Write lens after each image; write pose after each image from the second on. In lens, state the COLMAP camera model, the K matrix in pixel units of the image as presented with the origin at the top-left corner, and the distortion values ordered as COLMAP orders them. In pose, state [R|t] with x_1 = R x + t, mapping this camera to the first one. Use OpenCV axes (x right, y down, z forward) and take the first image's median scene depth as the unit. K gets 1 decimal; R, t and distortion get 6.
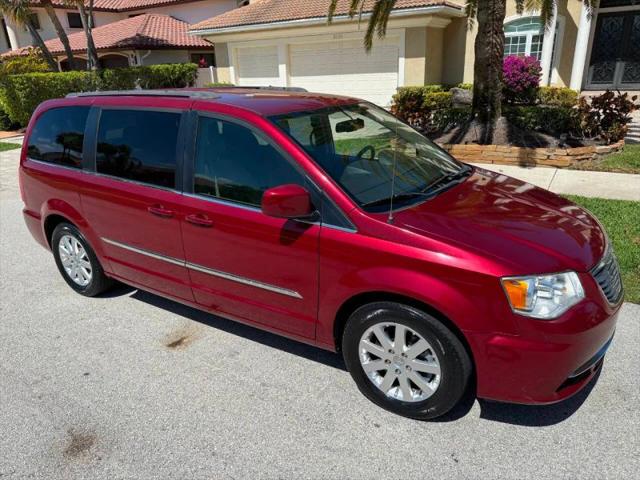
lens RADIAL K [[448.6, 0, 319.7], [0, 448.6, 241.3], [0, 0, 1]] dist [0.000414, -0.008451]
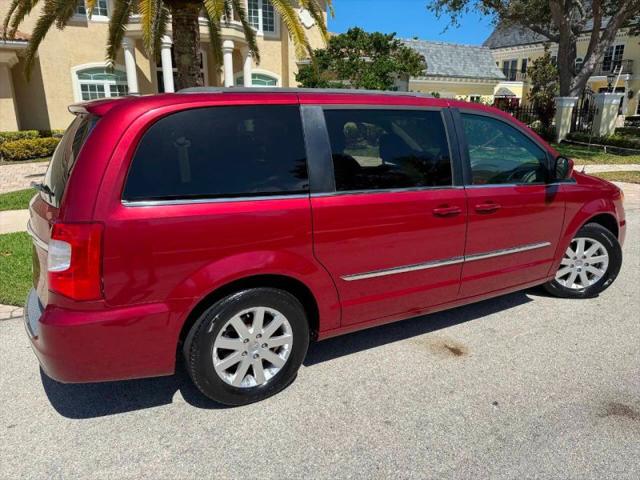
lens RADIAL K [[448.6, 0, 319.7], [0, 448.6, 241.3], [0, 0, 1]] dist [0.000414, -0.008451]
pose [[0.496775, -0.196354, 0.845375, -0.278463], [0.292031, 0.955089, 0.050228, -0.028518], [-0.817271, 0.221924, 0.531806, 0.155660]]
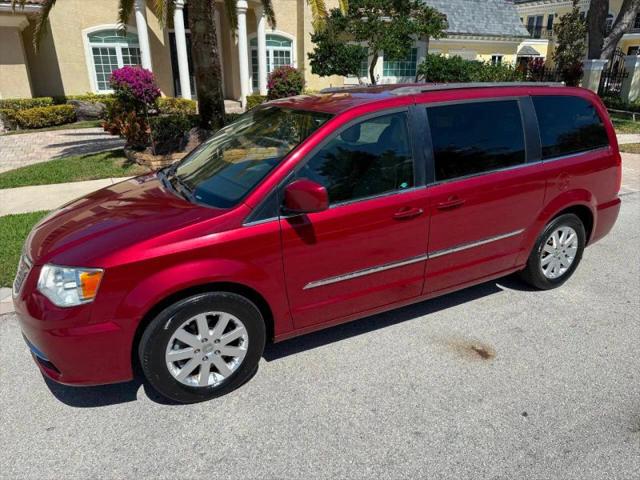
lens RADIAL K [[448.6, 0, 319.7], [0, 448.6, 241.3], [0, 0, 1]] dist [0.000414, -0.008451]
pose [[0.521513, -0.262628, 0.811819, -0.274815], [0.286463, 0.950118, 0.123345, -0.047972], [-0.803718, 0.168230, 0.570733, 0.159925]]
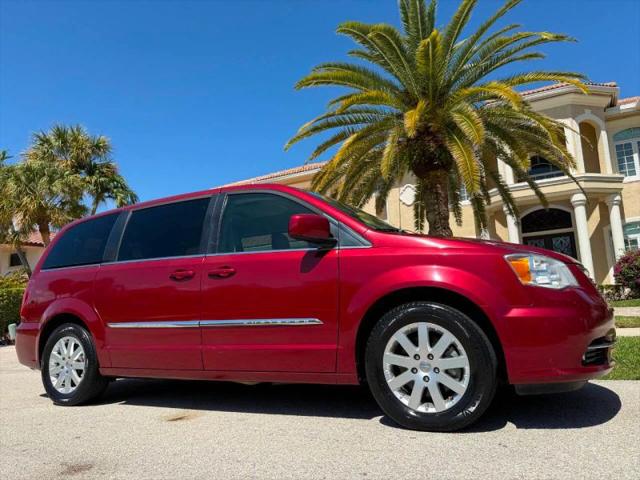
lens RADIAL K [[448.2, 0, 318.1], [0, 448.2, 241.0], [0, 0, 1]] dist [-0.002122, -0.003780]
pose [[0.996784, -0.002311, 0.080097, -0.024092], [0.042028, 0.866135, -0.498040, 0.087111], [-0.068224, 0.499804, 0.863447, 0.002233]]
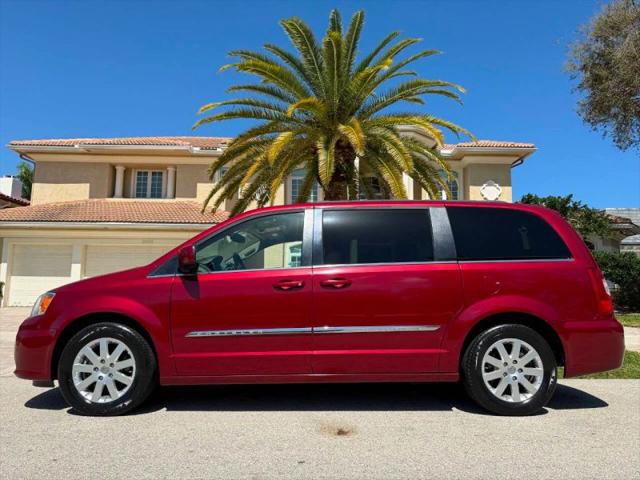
lens RADIAL K [[445.7, 0, 320.7], [0, 445.7, 240.0], [0, 0, 1]] dist [0.027731, -0.044512]
pose [[0.847834, 0.112561, 0.518177, -0.196006], [0.149154, 0.887131, -0.436750, 0.061663], [-0.508852, 0.447580, 0.735351, 0.045960]]
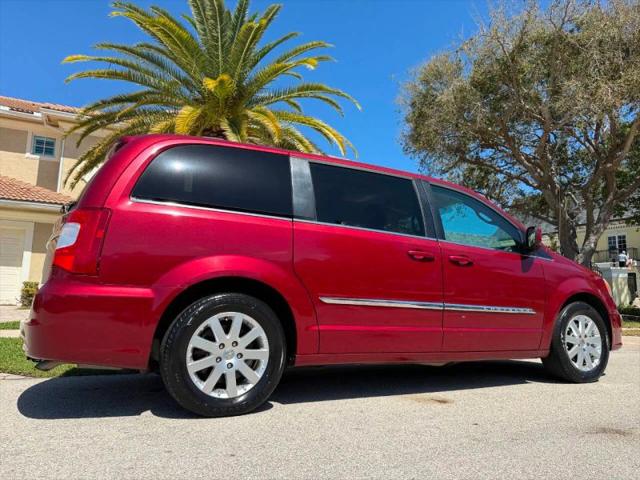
lens RADIAL K [[448.0, 0, 321.5], [0, 448.0, 238.6], [0, 0, 1]] dist [-0.004494, -0.001890]
pose [[0.534948, 0.170889, 0.827422, -0.286914], [0.262252, 0.897373, -0.354888, 0.043674], [-0.803153, 0.406840, 0.435232, 0.153028]]
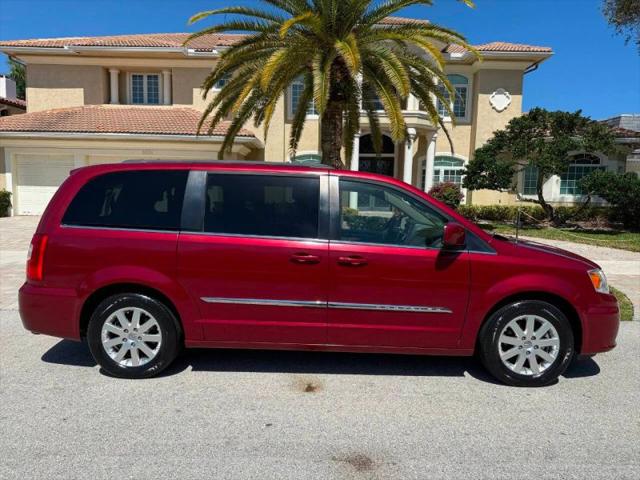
lens RADIAL K [[446.5, 0, 318.7], [0, 446.5, 240.6], [0, 0, 1]] dist [0.001800, -0.006695]
pose [[0.856468, 0.002787, 0.516192, -0.190435], [0.134493, 0.964243, -0.228357, 0.030999], [-0.498371, 0.265004, 0.825469, 0.012581]]
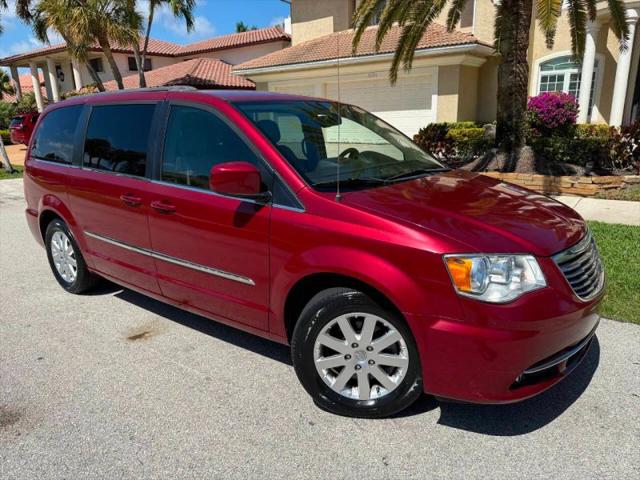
lens RADIAL K [[452.3, 0, 320.9], [0, 452.3, 238.1], [0, 0, 1]] dist [-0.002462, -0.004447]
pose [[0.995631, 0.032652, -0.087485, 0.033573], [-0.041137, 0.994433, -0.097008, 0.021080], [0.083830, 0.100183, 0.991431, 0.008363]]
